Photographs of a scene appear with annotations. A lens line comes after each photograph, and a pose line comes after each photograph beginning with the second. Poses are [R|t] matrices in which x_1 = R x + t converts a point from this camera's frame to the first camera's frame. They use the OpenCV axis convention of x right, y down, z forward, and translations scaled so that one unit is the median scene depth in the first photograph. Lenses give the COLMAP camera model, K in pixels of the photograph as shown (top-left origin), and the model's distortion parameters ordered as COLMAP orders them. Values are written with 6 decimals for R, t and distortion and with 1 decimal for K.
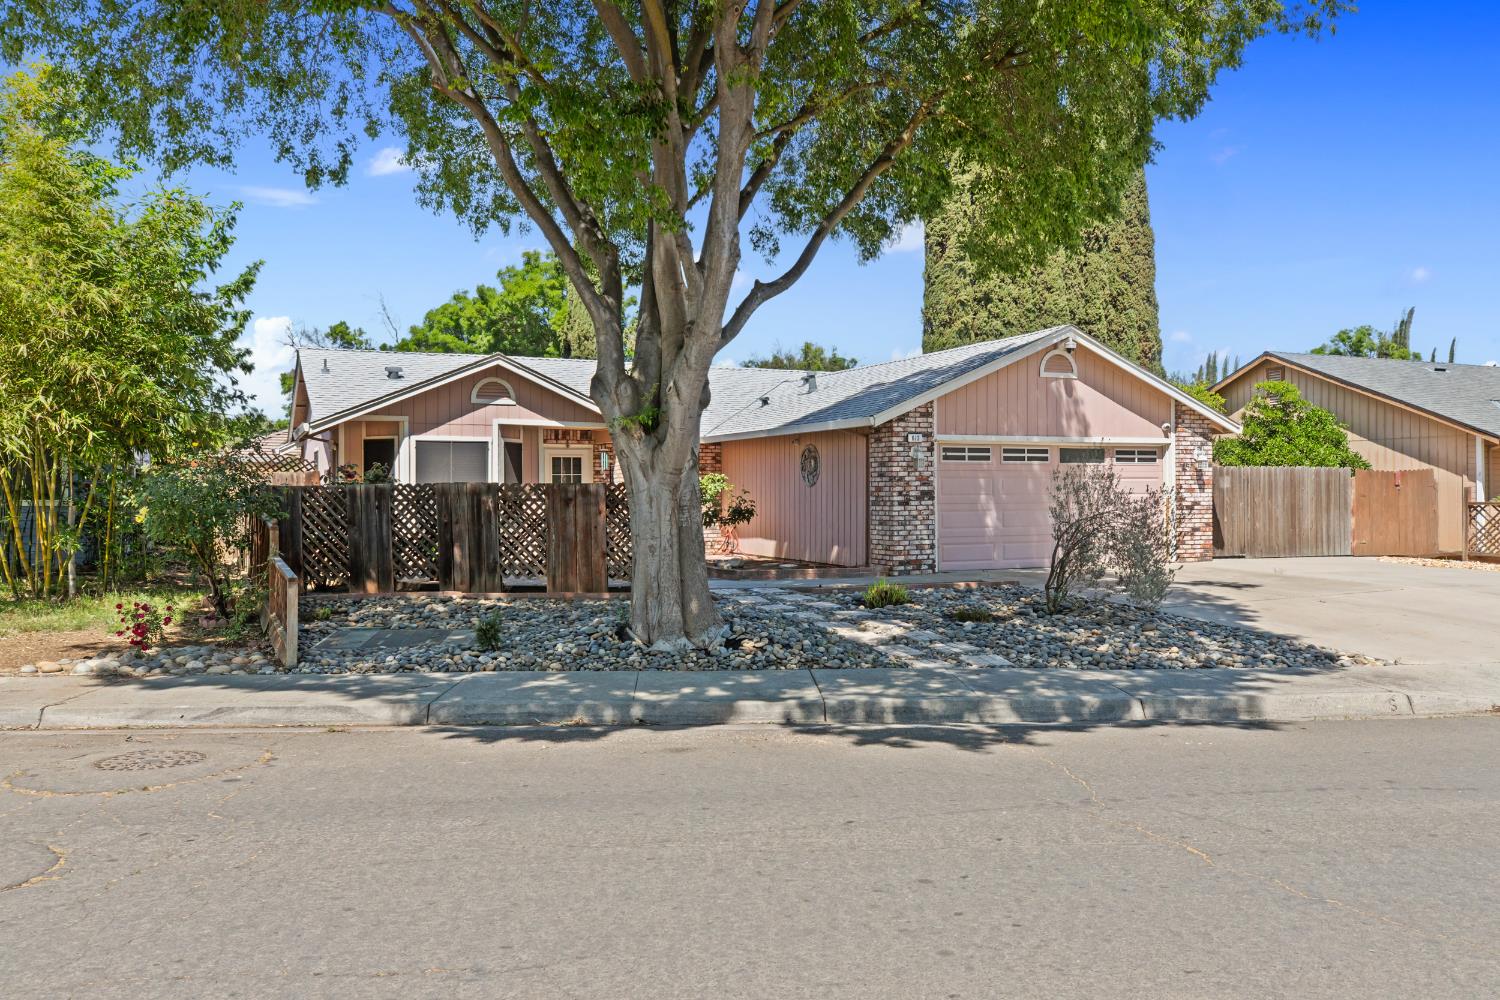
lens RADIAL K [[1164.1, 0, 750.0], [0, 1164.1, 500.0], [0, 0, 1]] dist [0.002923, 0.000779]
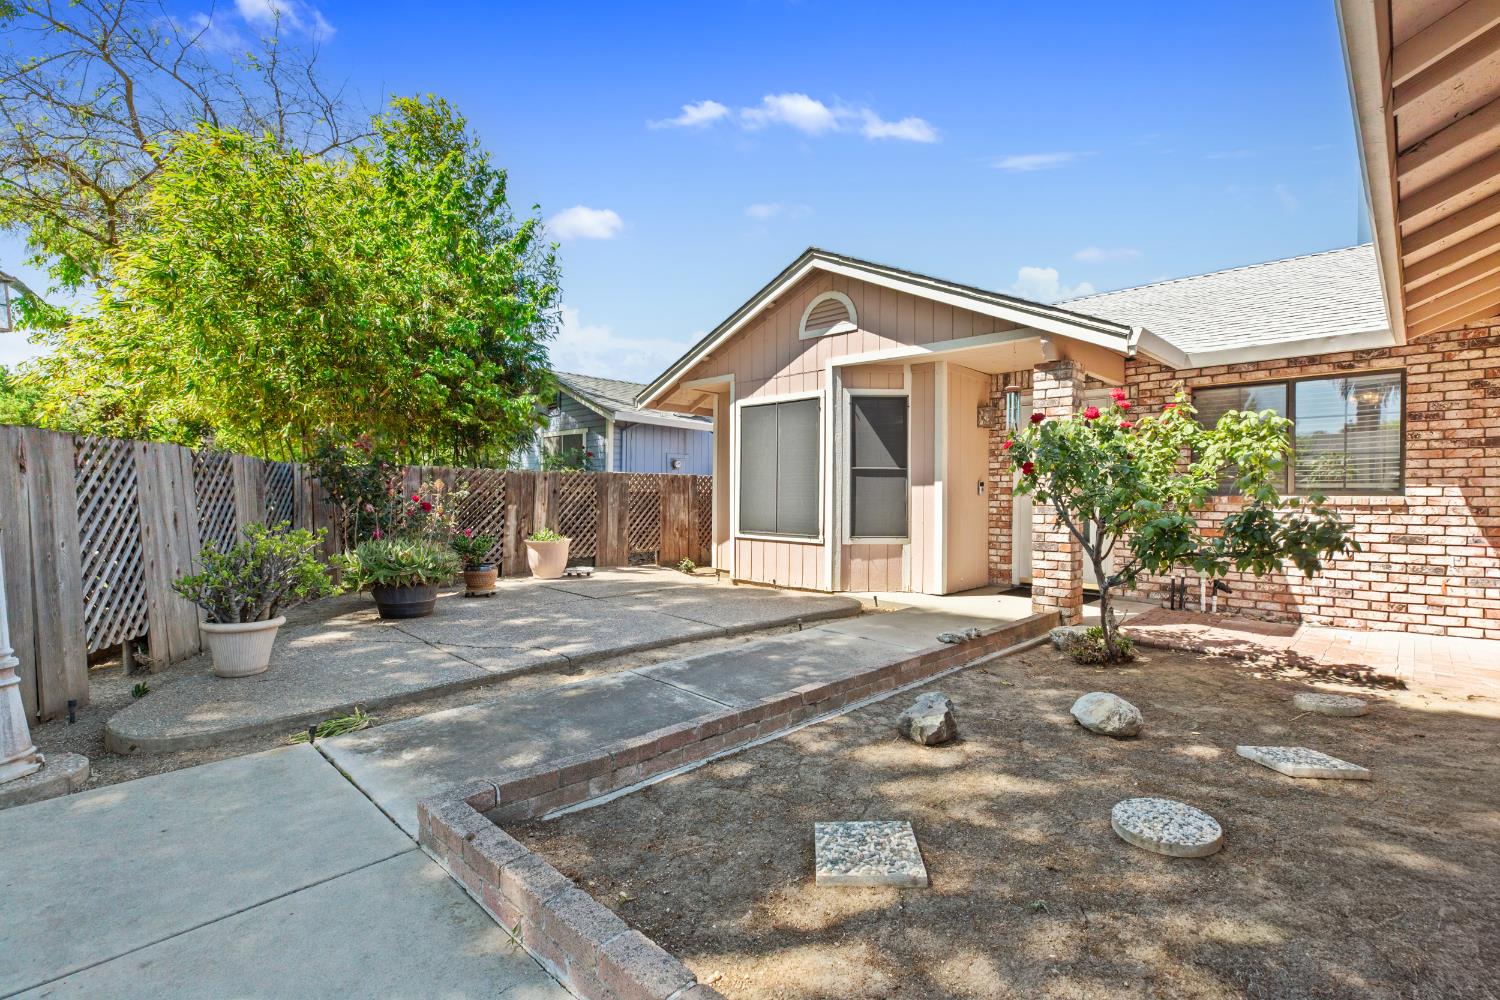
lens RADIAL K [[680.3, 0, 750.0], [0, 680.3, 500.0], [0, 0, 1]] dist [-0.000815, -0.000056]
pose [[0.340188, 0.011208, -0.940291, 0.107801], [-0.017240, 0.999835, 0.005680, 0.004098], [0.940200, 0.014278, 0.340325, 0.832670]]
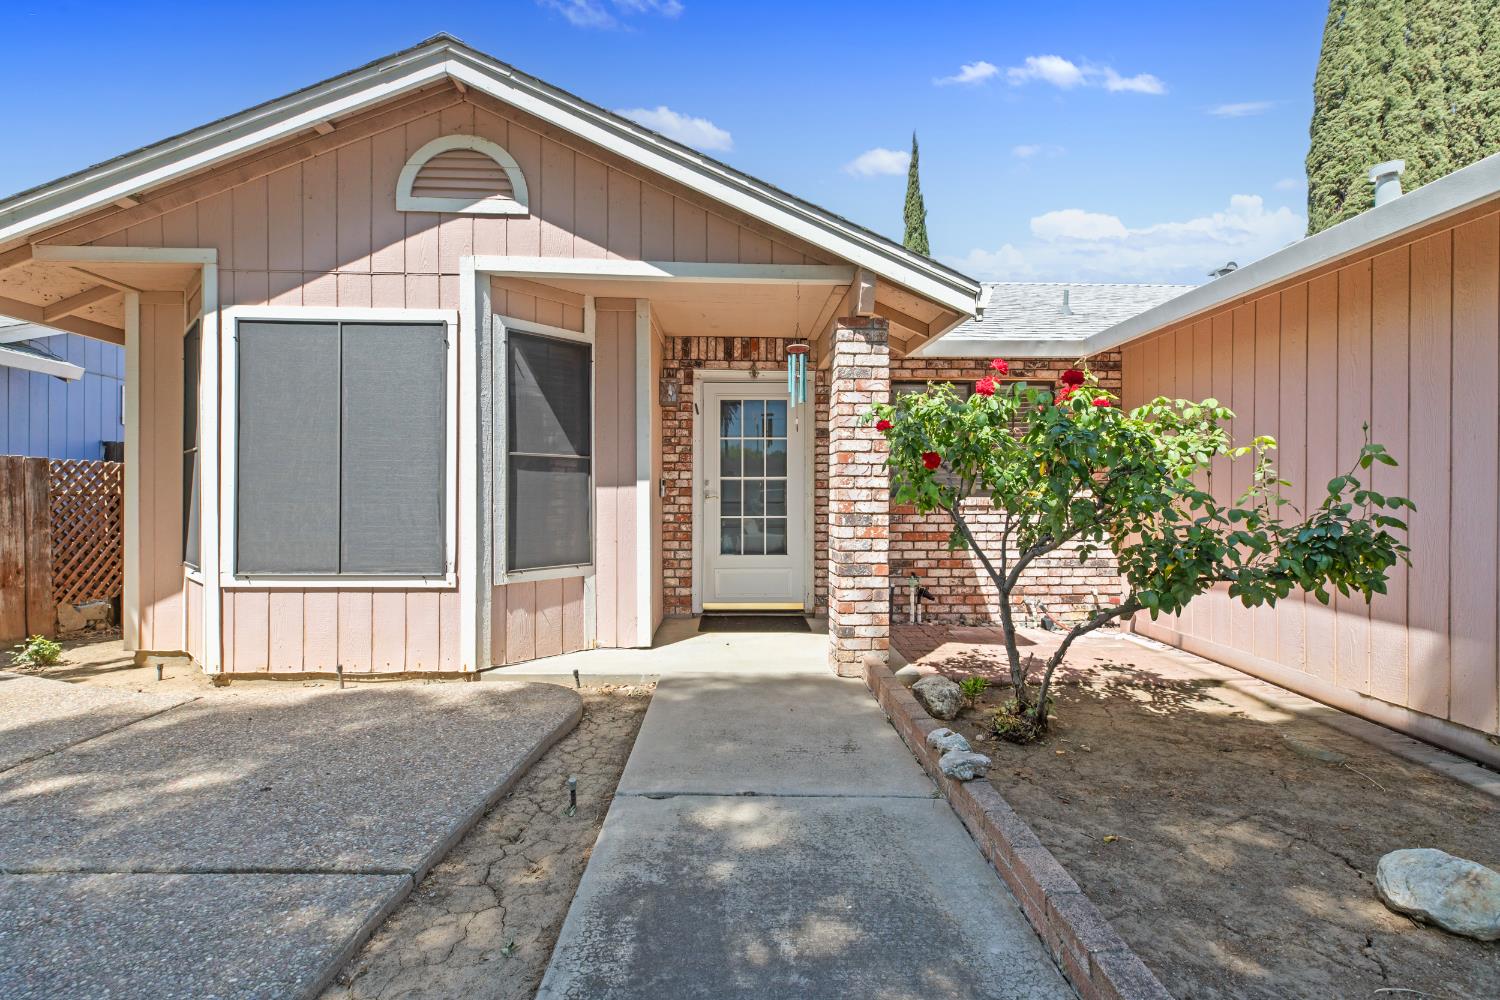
lens RADIAL K [[670.5, 0, 750.0], [0, 670.5, 500.0], [0, 0, 1]] dist [0.006127, 0.000895]
pose [[0.915948, 0.007269, -0.401232, -0.060639], [-0.008391, 0.999964, -0.001039, 0.002254], [0.401210, 0.004318, 0.915976, 0.845368]]
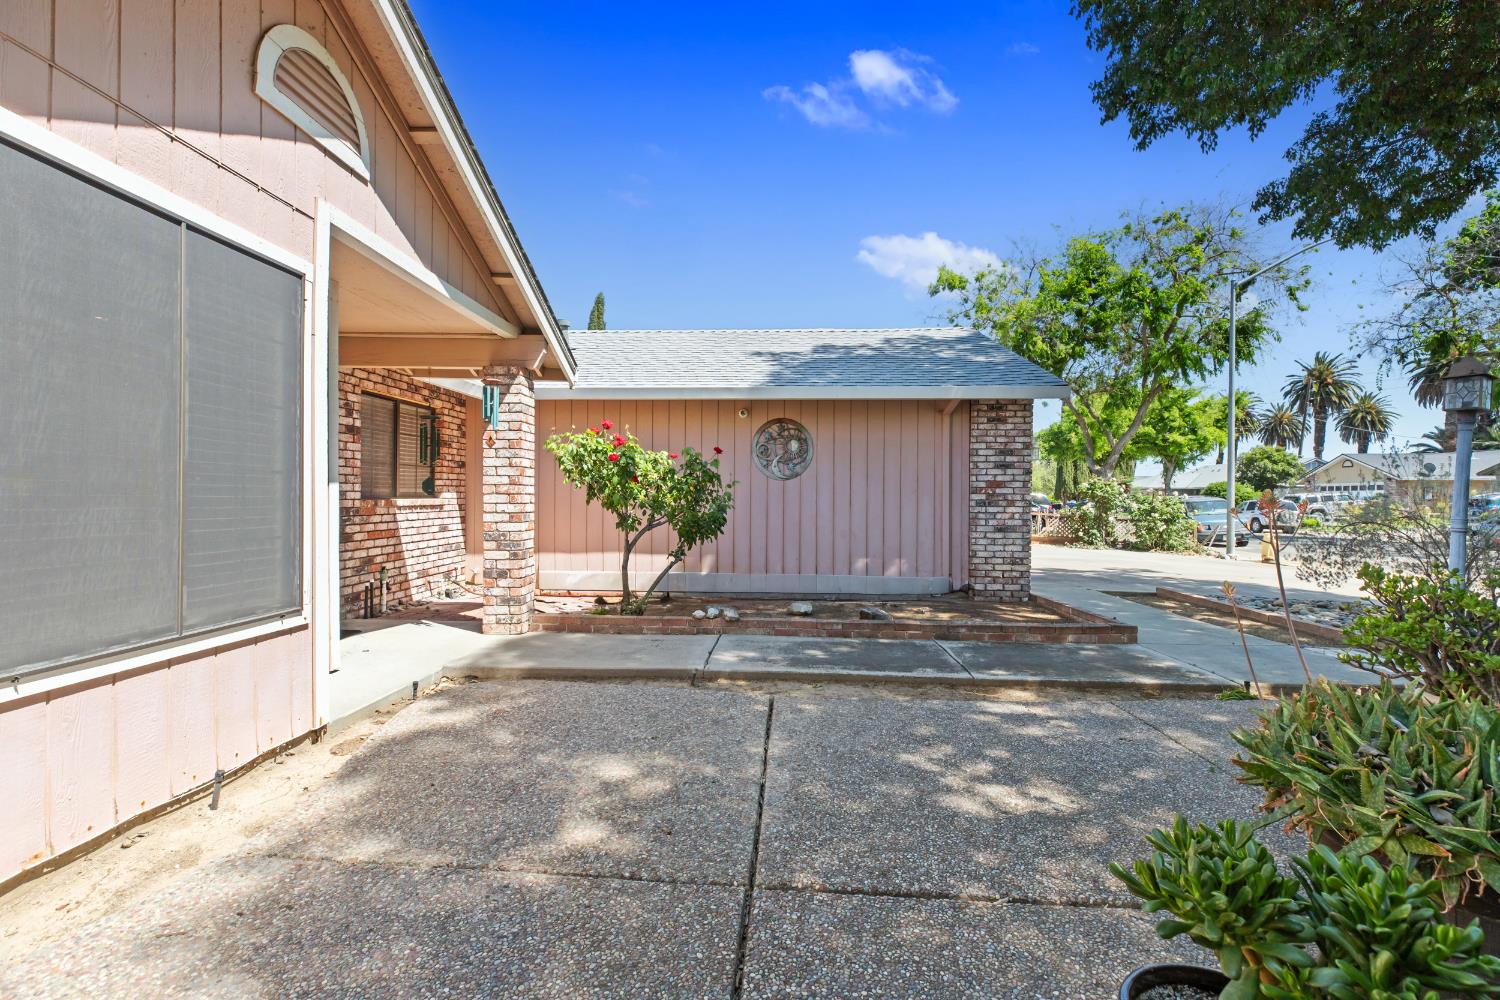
lens RADIAL K [[680.3, 0, 750.0], [0, 680.3, 500.0], [0, 0, 1]] dist [-0.000815, -0.000056]
pose [[0.467868, -0.002219, 0.883795, -0.311277], [0.003879, 0.999992, 0.000457, 0.001060], [-0.883790, 0.003215, 0.467873, 0.830963]]
